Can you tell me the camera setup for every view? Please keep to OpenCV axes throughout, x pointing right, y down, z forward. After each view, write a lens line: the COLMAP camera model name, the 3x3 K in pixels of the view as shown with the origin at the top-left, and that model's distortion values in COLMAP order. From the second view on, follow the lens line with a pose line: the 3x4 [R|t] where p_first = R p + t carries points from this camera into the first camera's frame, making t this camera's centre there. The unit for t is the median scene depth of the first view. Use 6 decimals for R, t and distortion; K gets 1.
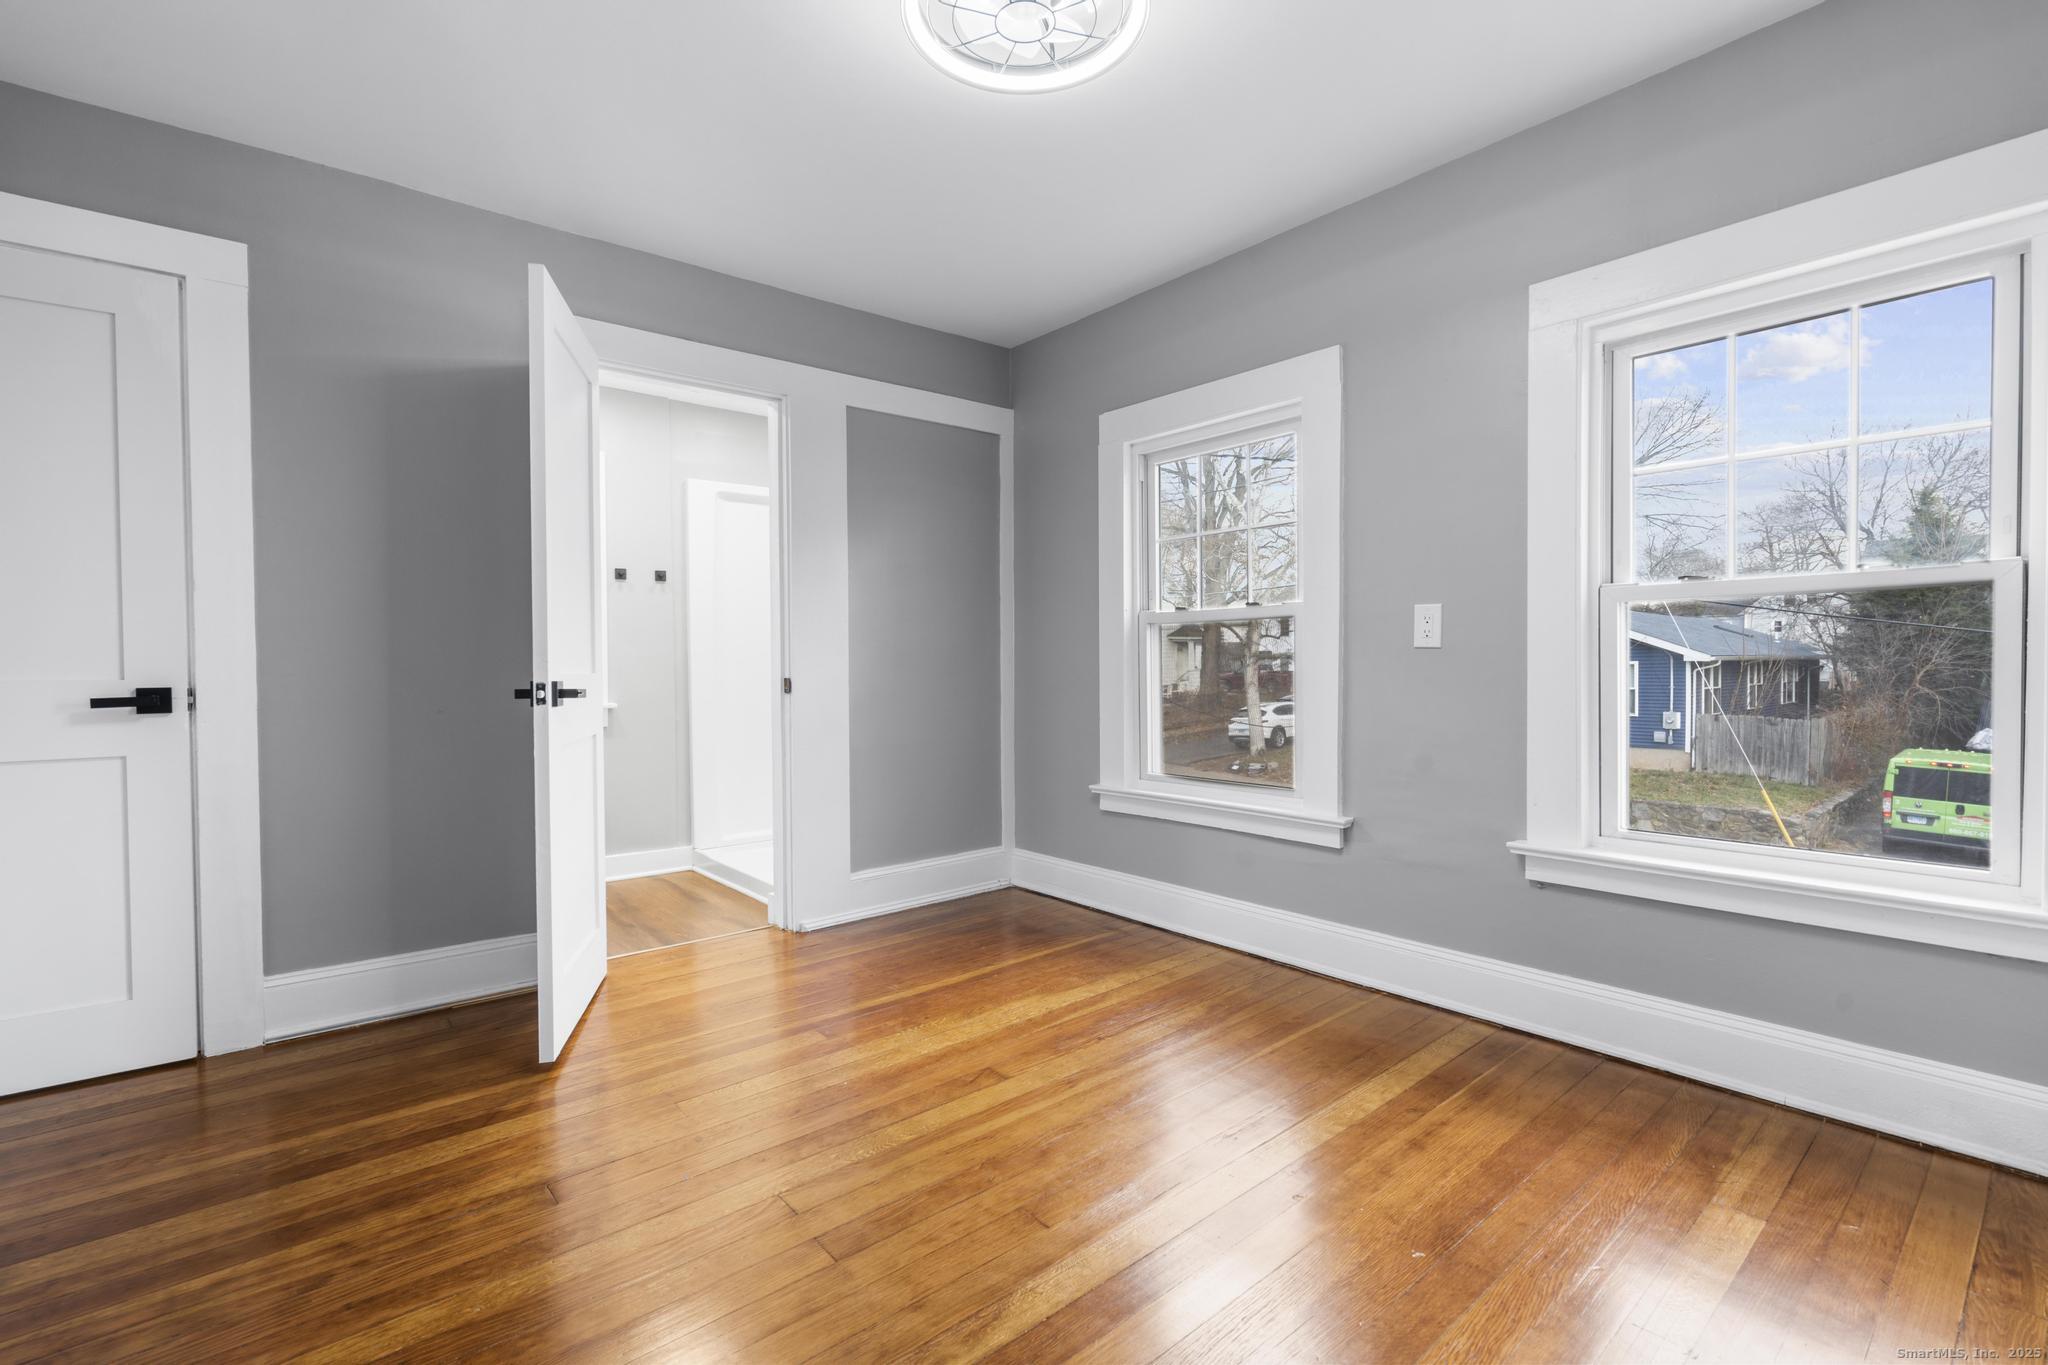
lens RADIAL K [[920.8, 0, 1024.0], [0, 920.8, 682.5], [0, 0, 1]] dist [-0.004186, 0.000829]
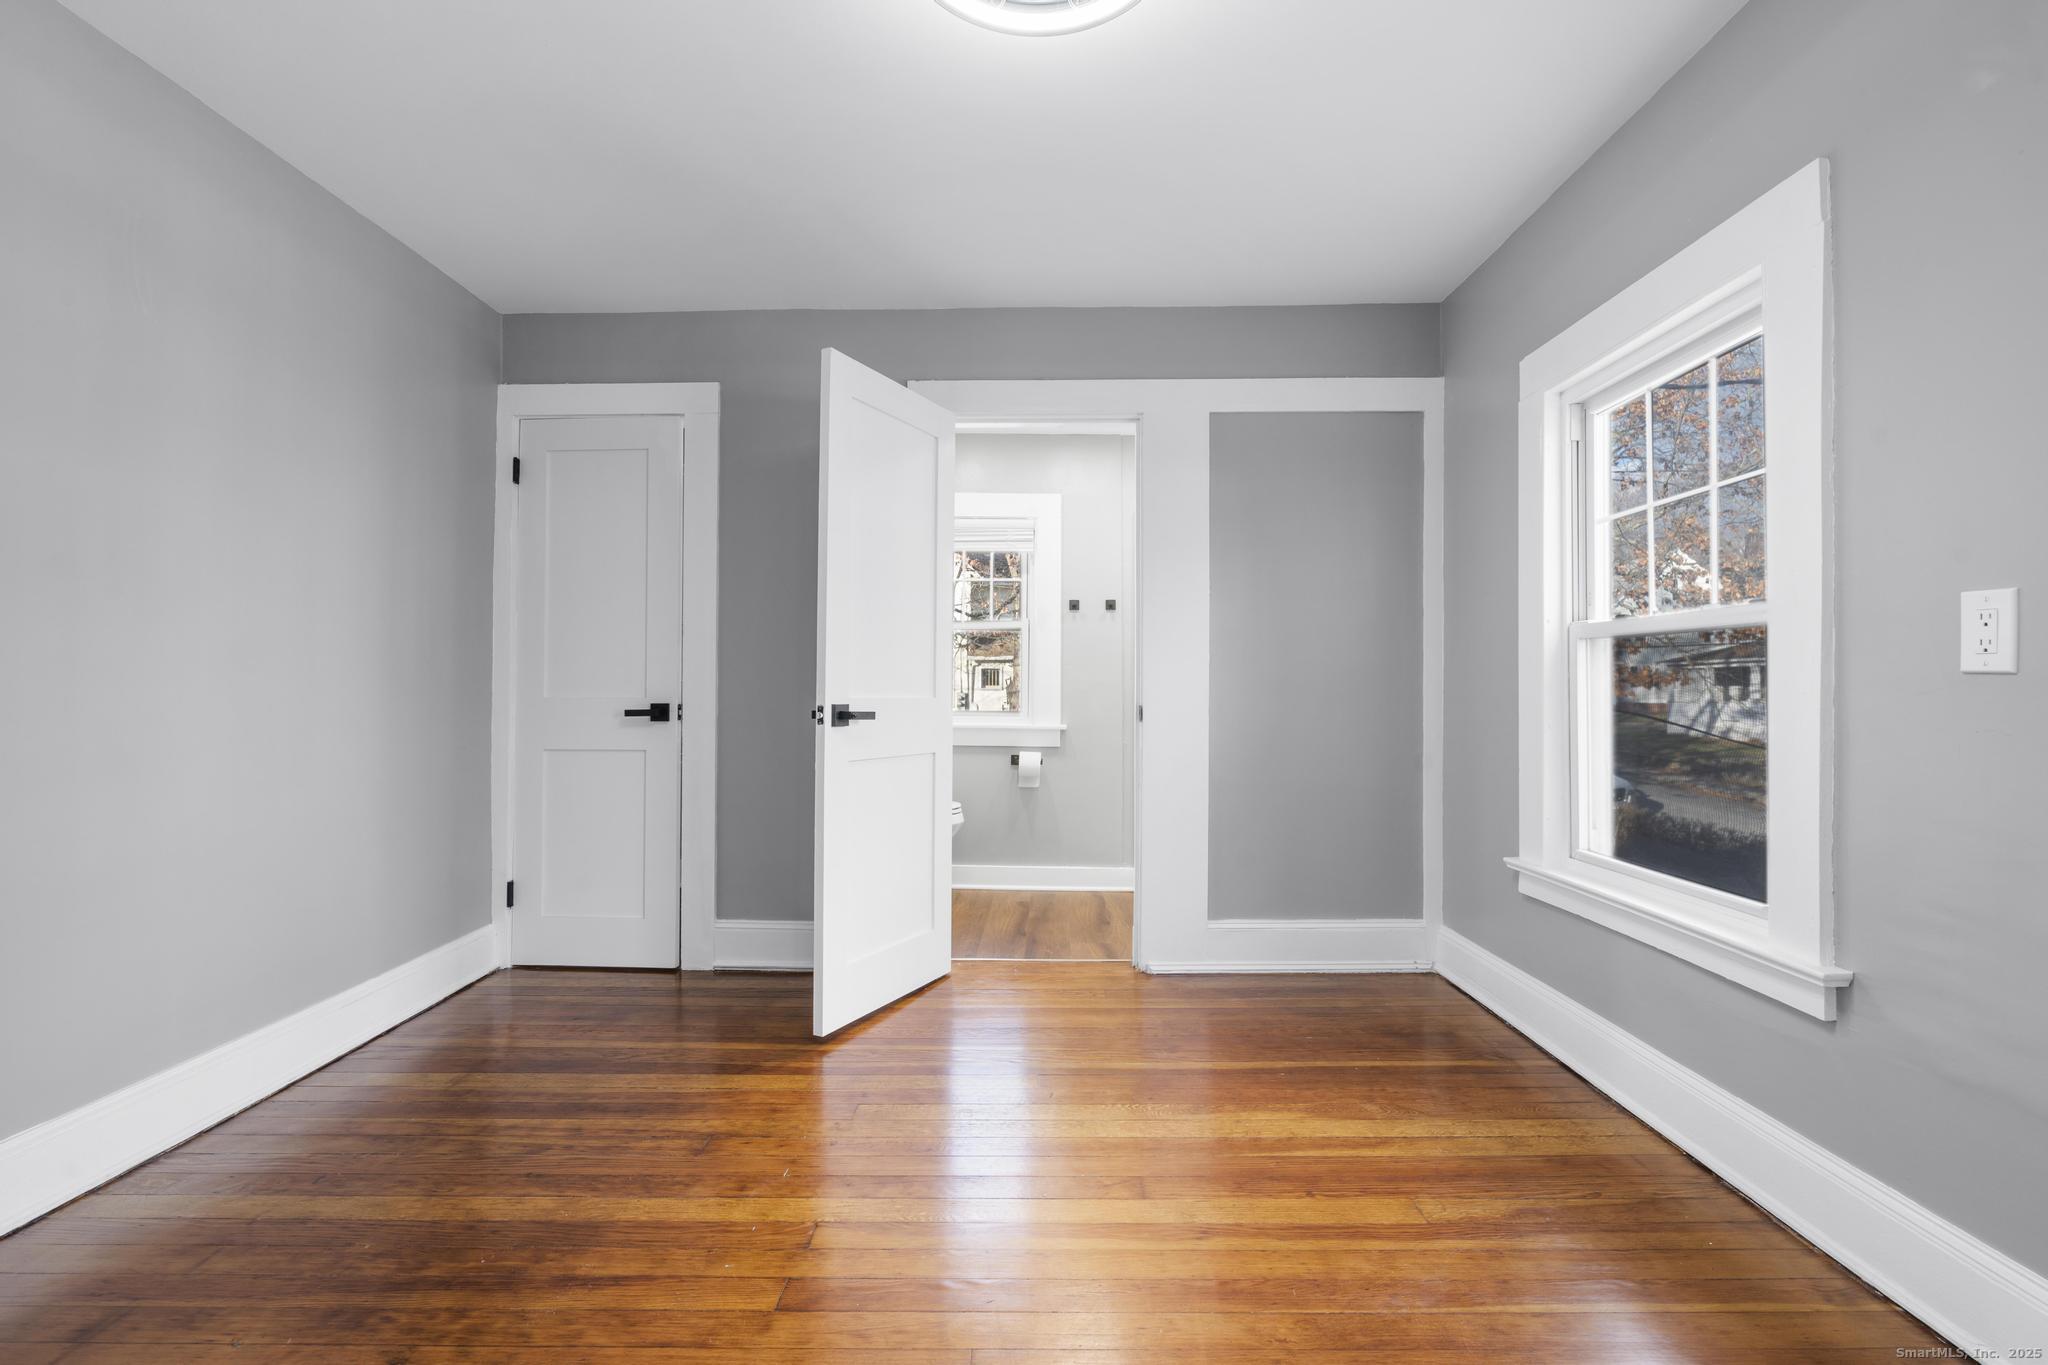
lens RADIAL K [[920.8, 0, 1024.0], [0, 920.8, 682.5], [0, 0, 1]] dist [-0.004186, 0.000829]
pose [[0.754215, 0.004321, -0.656614, 0.349041], [-0.021282, 0.999614, -0.017868, -0.010861], [0.656283, 0.027451, 0.754015, 0.235379]]
